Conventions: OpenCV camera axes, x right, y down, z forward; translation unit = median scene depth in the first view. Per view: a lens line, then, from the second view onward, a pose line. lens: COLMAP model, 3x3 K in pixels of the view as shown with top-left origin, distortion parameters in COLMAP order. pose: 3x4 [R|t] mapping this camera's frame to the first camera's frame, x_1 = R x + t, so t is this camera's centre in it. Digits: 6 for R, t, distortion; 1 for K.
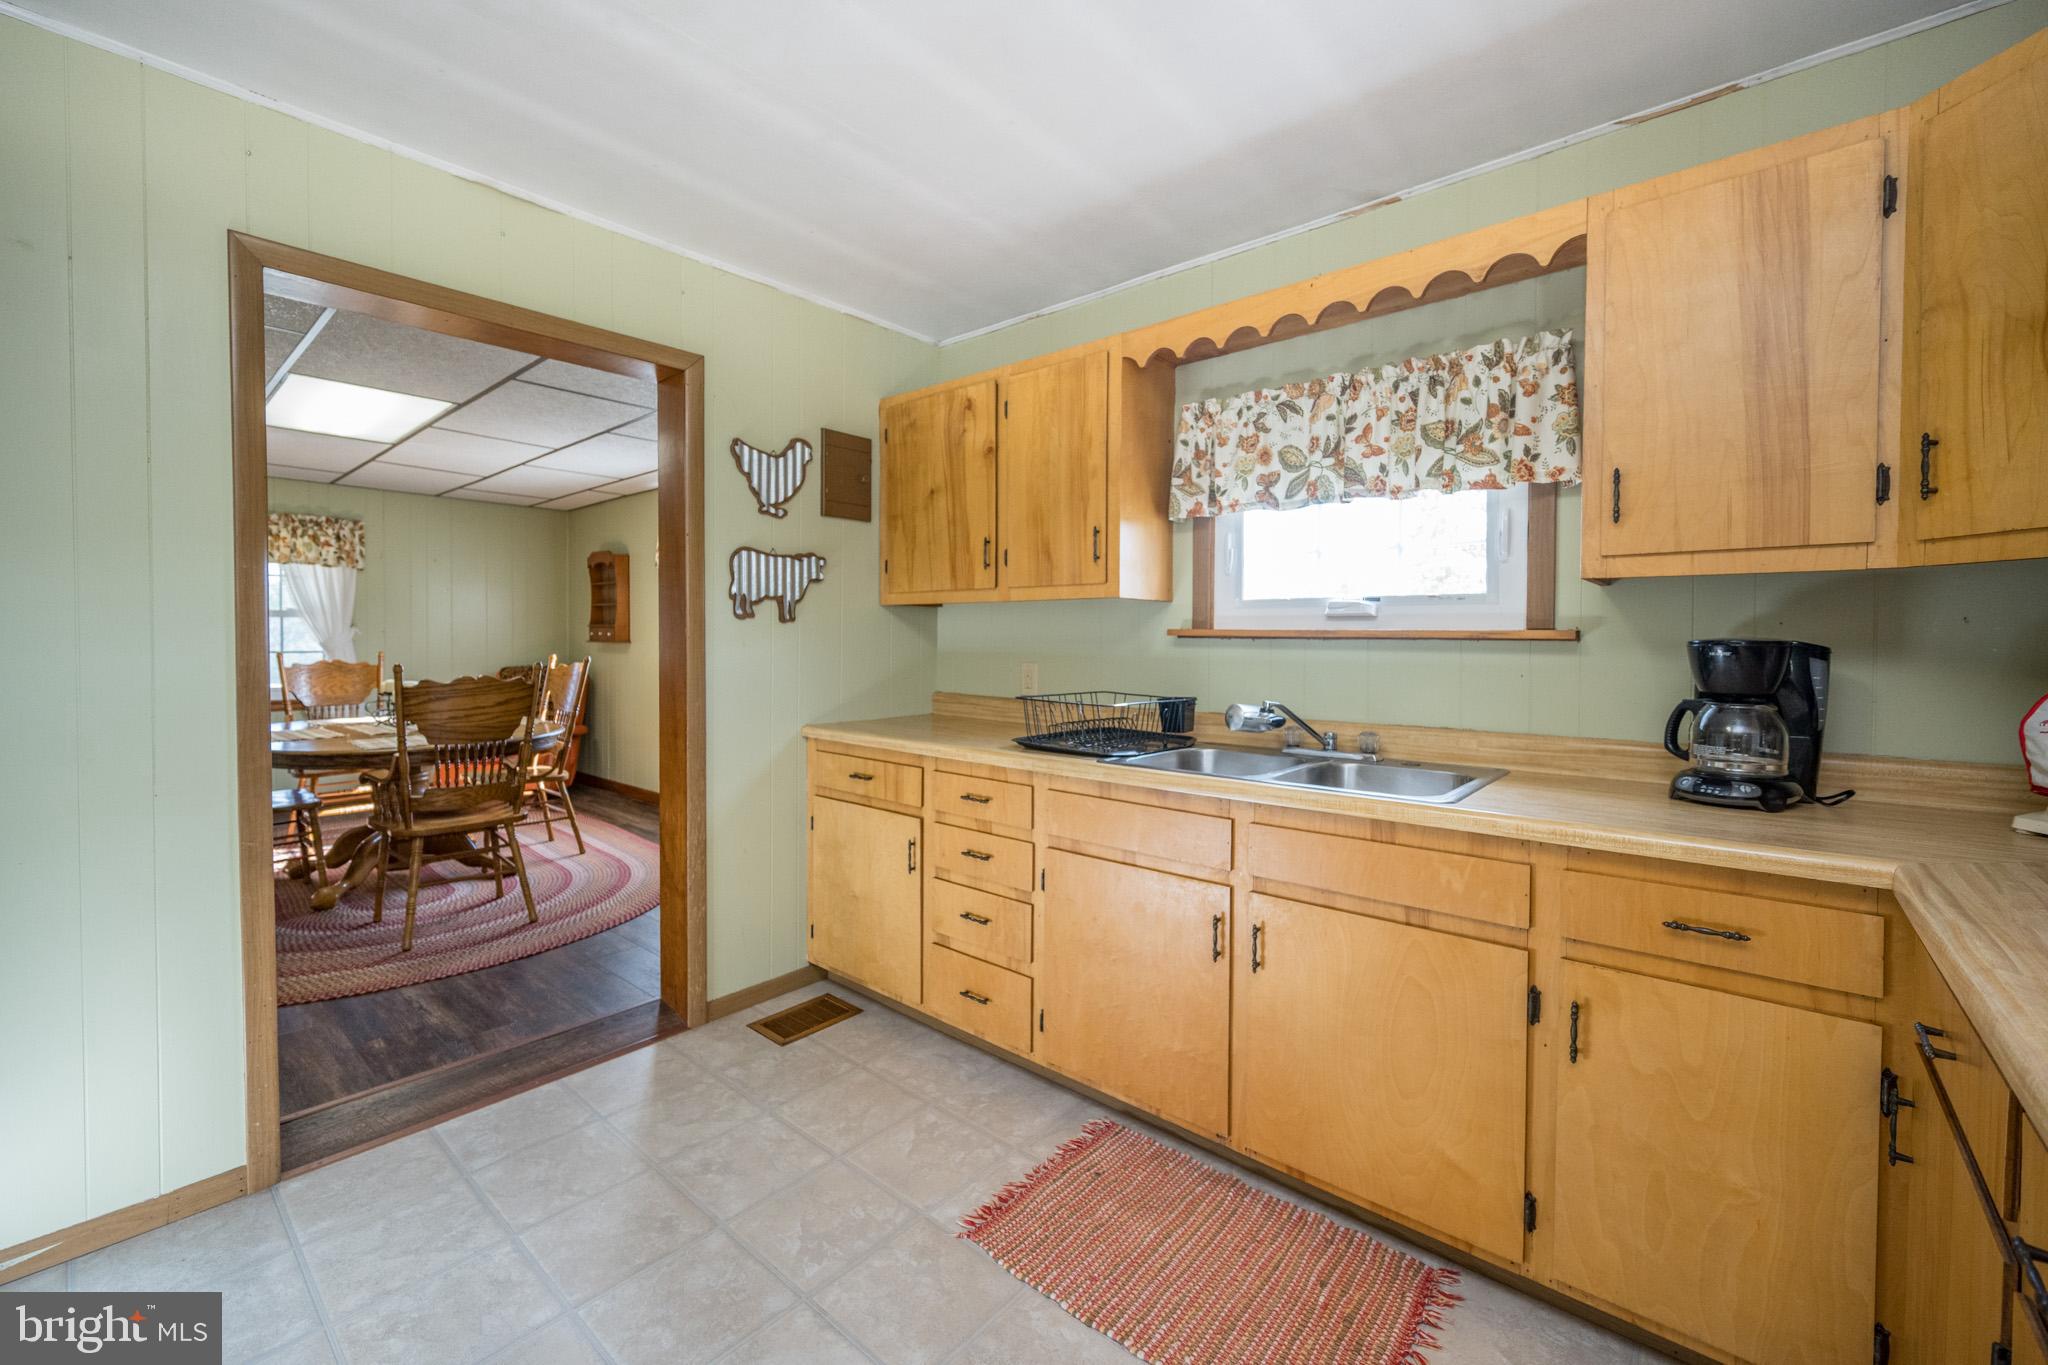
lens RADIAL K [[841.1, 0, 1029.6], [0, 841.1, 637.9], [0, 0, 1]] dist [-0.000420, 0.000057]
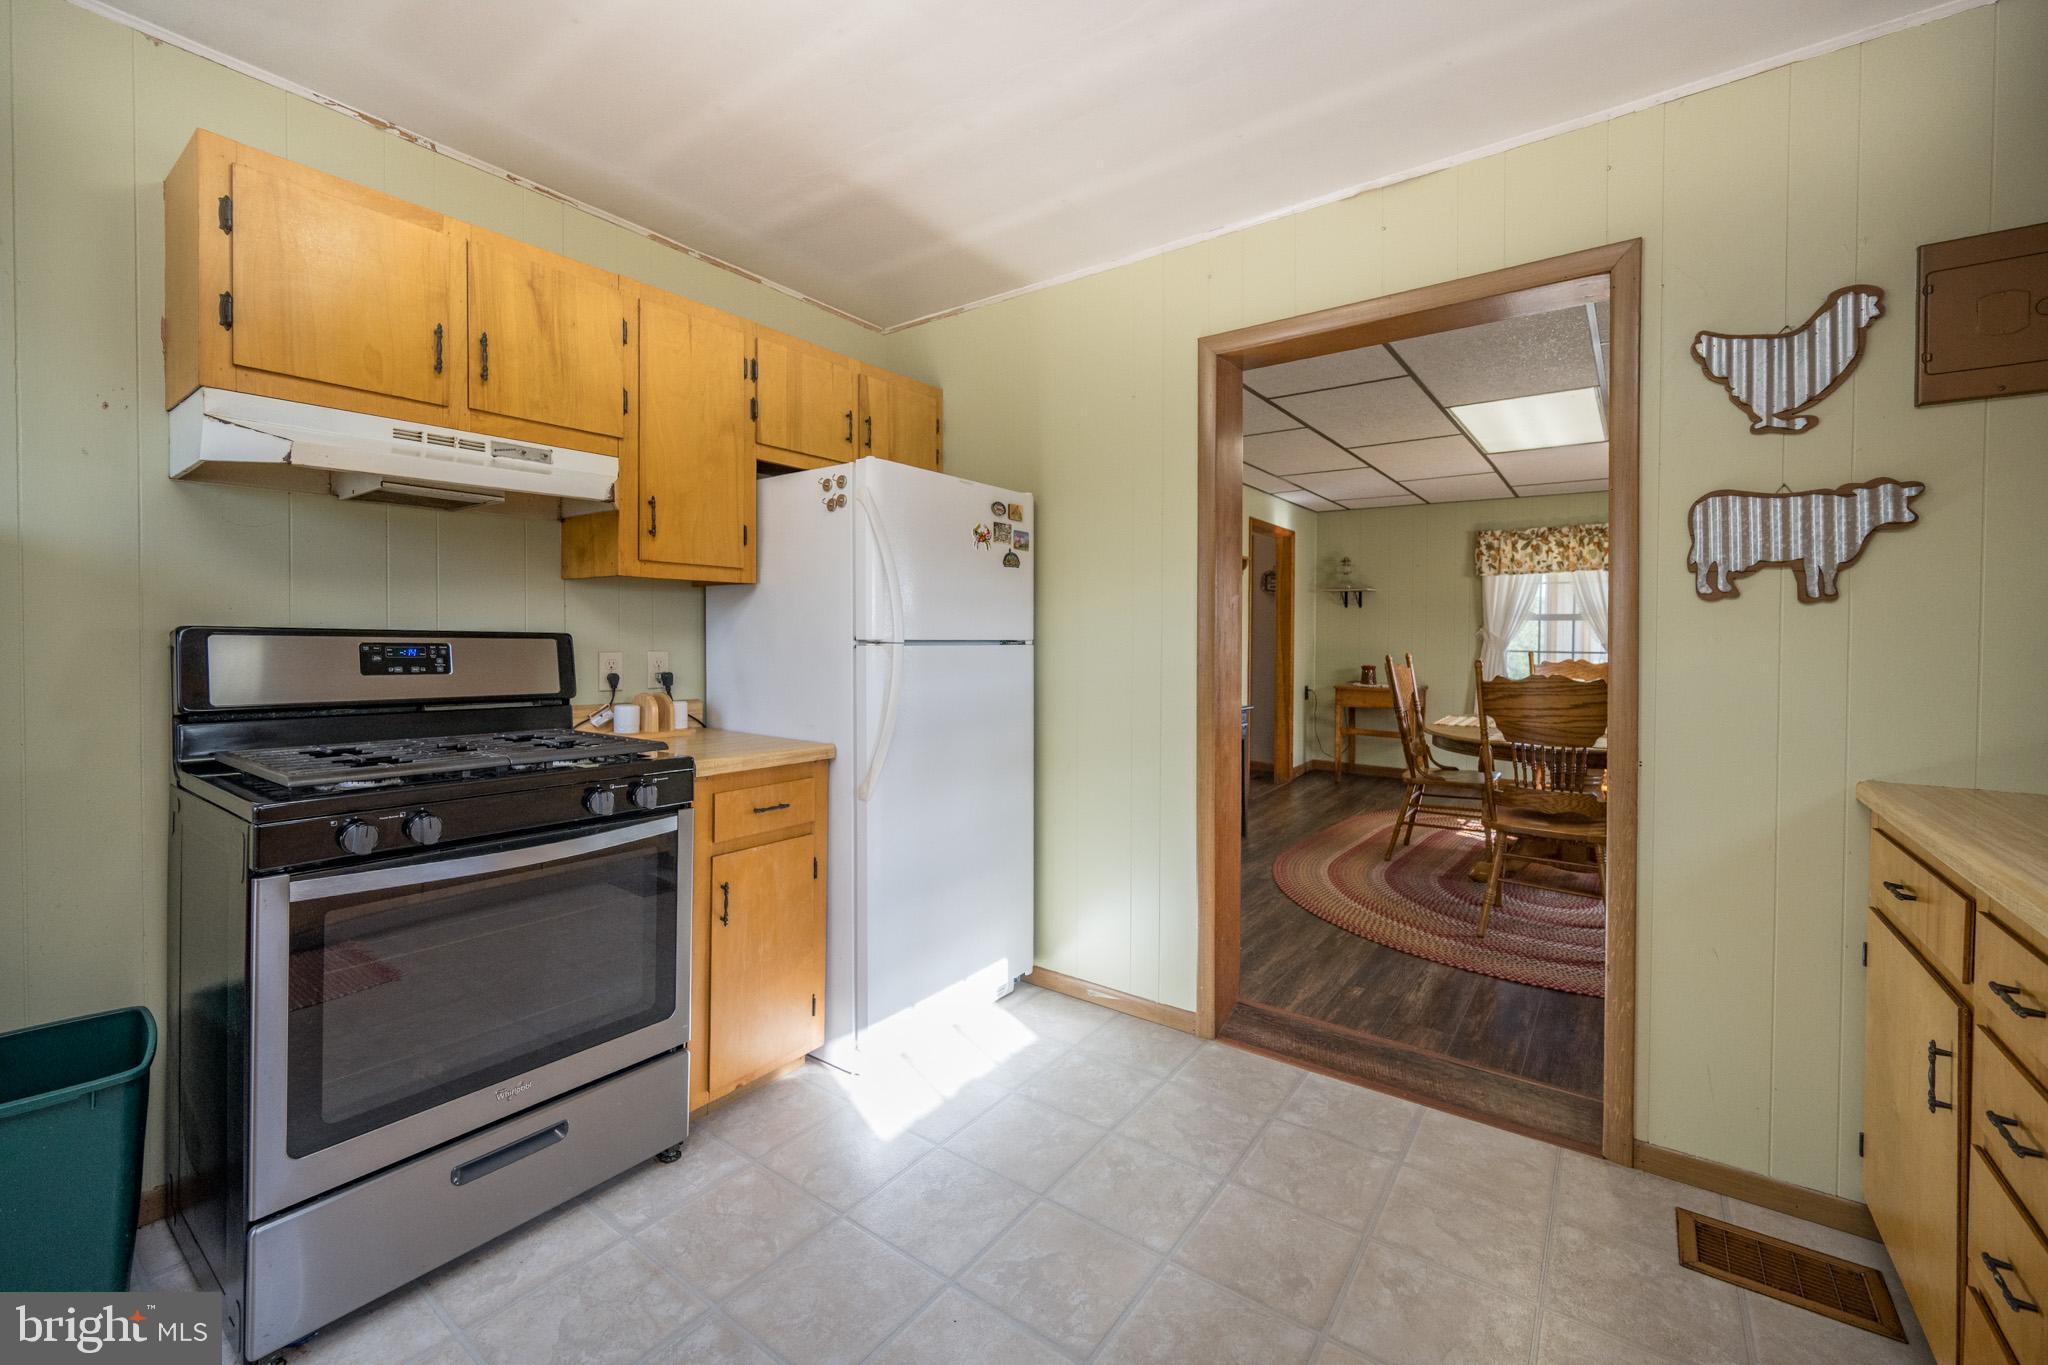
lens RADIAL K [[841.1, 0, 1029.6], [0, 841.1, 637.9], [0, 0, 1]] dist [-0.000420, 0.000057]
pose [[0.081717, -0.001191, -0.996655, 0.274514], [-0.009799, 0.999950, -0.001999, 0.013711], [0.996607, 0.009929, 0.081701, 0.407261]]
